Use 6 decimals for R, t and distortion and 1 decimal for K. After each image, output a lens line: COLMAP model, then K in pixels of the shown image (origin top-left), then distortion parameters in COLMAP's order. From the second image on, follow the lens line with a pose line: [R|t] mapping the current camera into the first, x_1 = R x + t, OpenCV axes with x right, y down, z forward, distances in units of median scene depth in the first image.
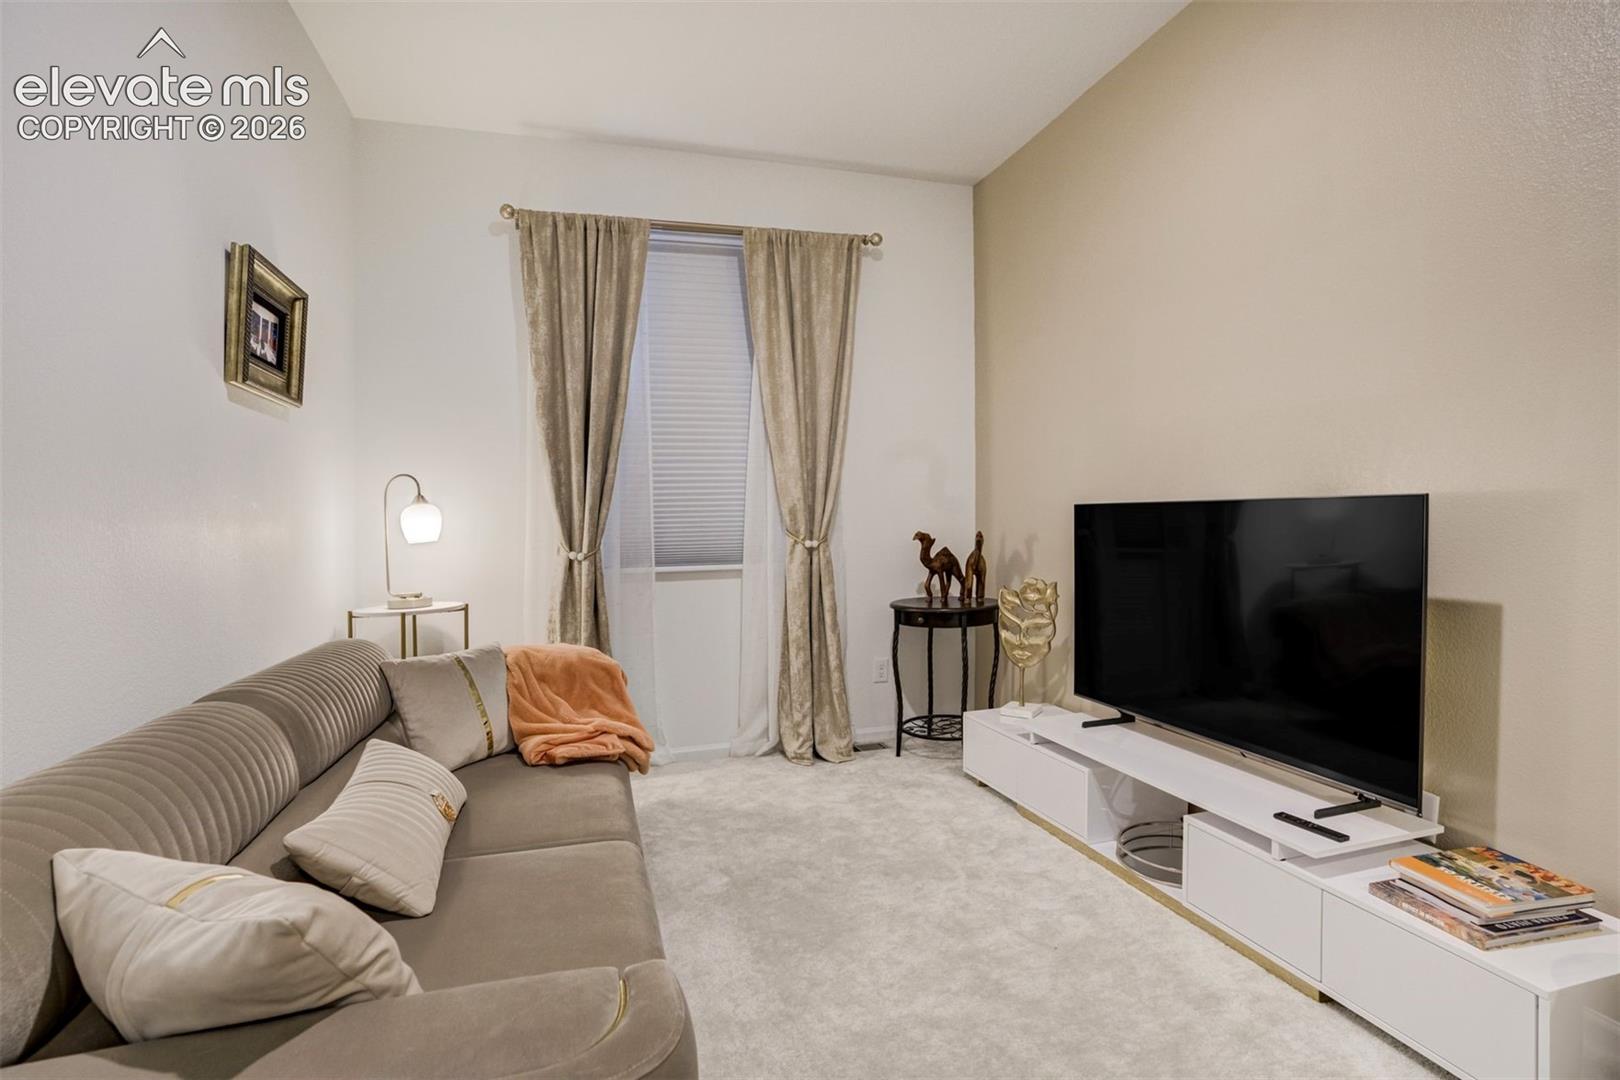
lens RADIAL K [[755.6, 0, 811.3], [0, 755.6, 533.6], [0, 0, 1]] dist [-0.048646, 0.027998]
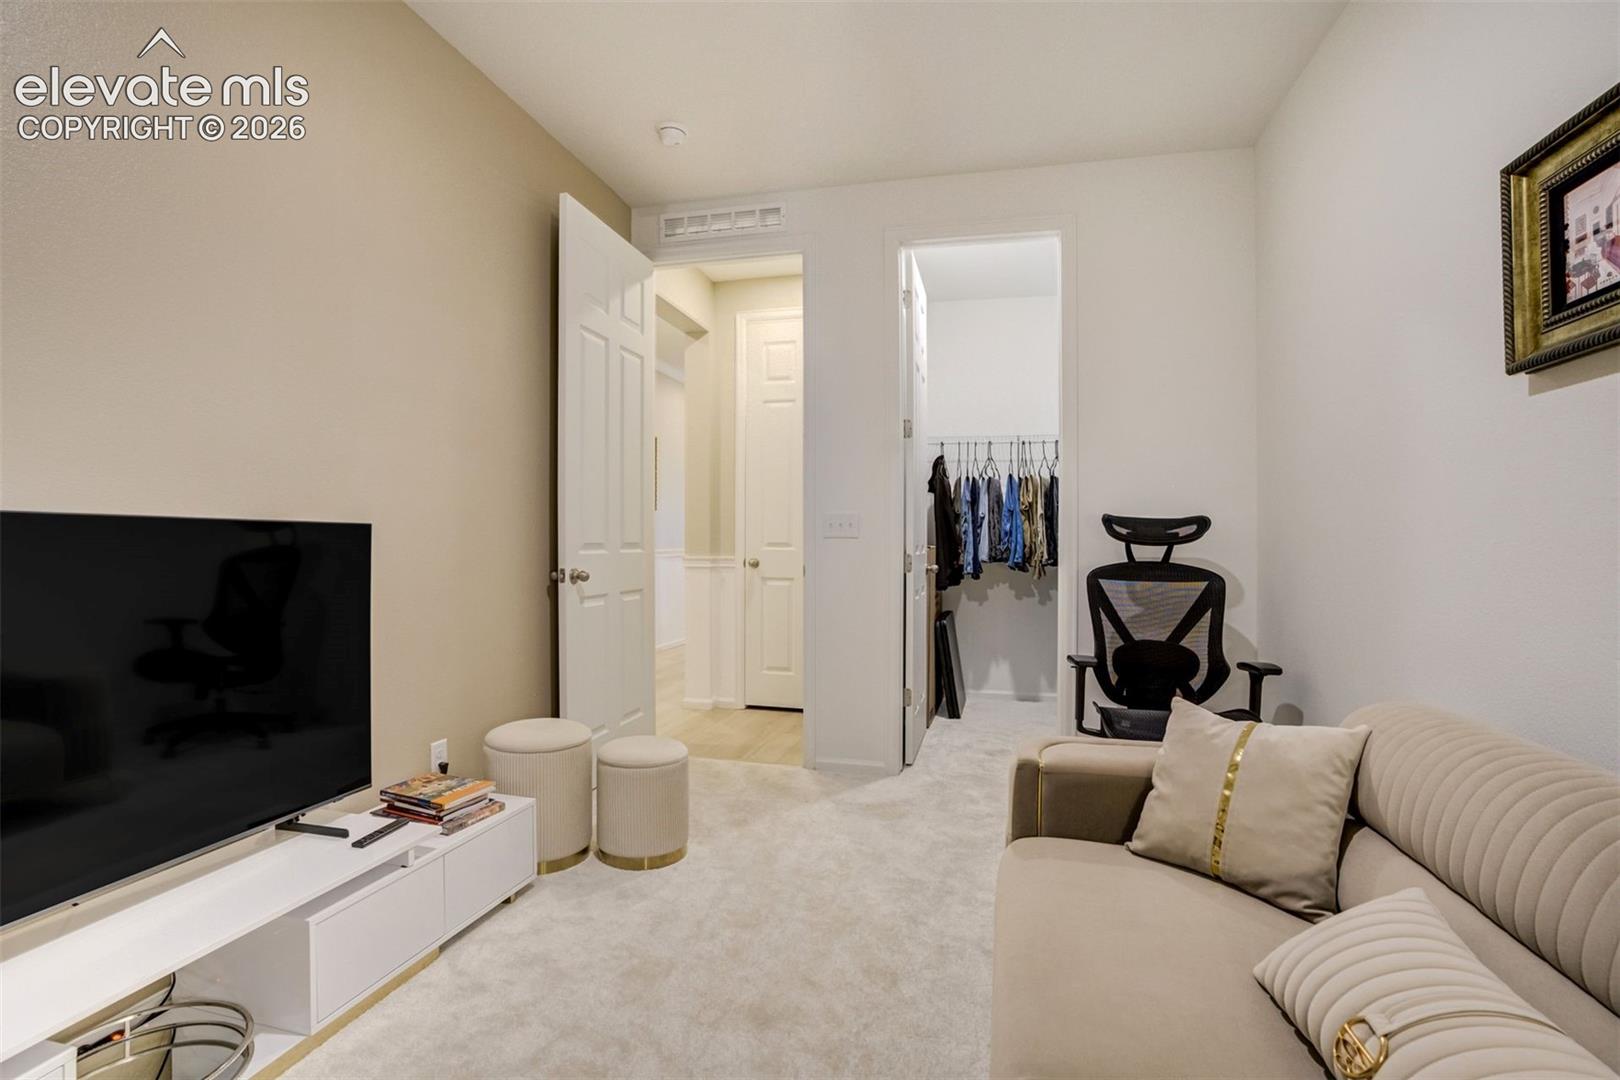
lens RADIAL K [[755.6, 0, 811.3], [0, 755.6, 533.6], [0, 0, 1]] dist [-0.048646, 0.027998]
pose [[-0.856820, 0.013852, 0.515430, -0.216019], [0.018068, 0.999832, 0.003166, -0.013759], [-0.515300, 0.012026, -0.856926, 0.847007]]
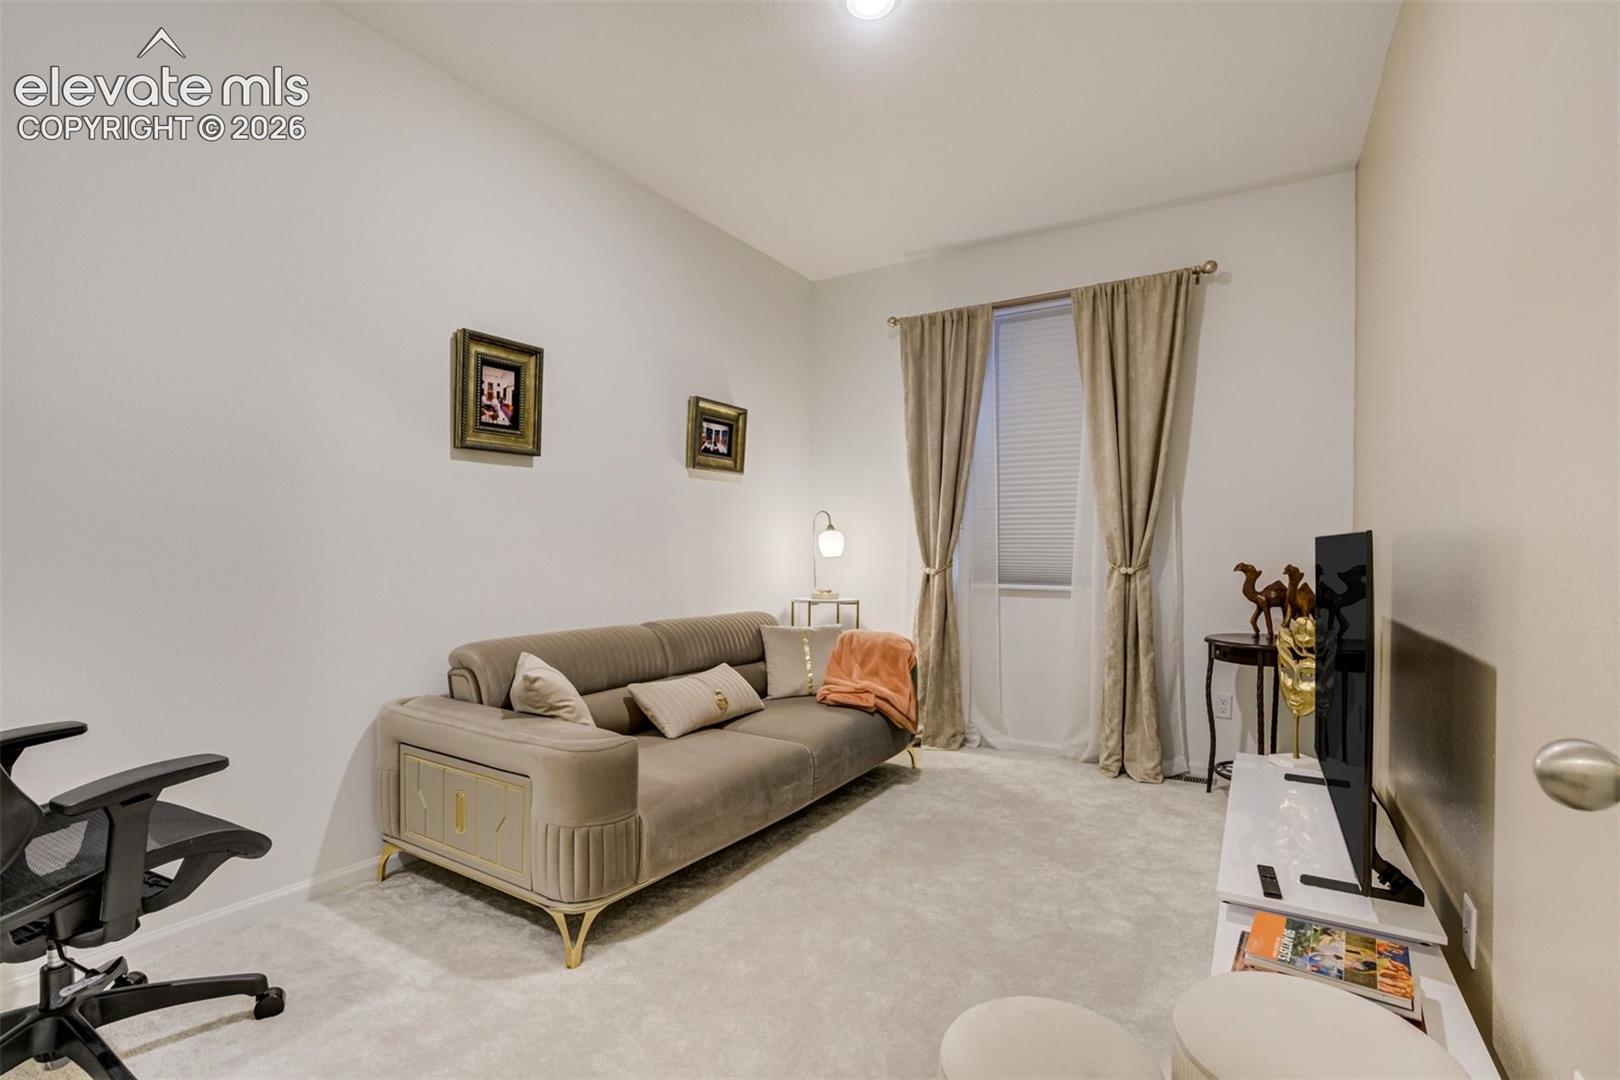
lens RADIAL K [[755.6, 0, 811.3], [0, 755.6, 533.6], [0, 0, 1]] dist [-0.048646, 0.027998]
pose [[0.672143, 0.008917, -0.740368, 0.522732], [-0.031632, 0.999360, -0.016682, -0.007413], [0.739746, 0.034632, 0.671995, -0.044185]]
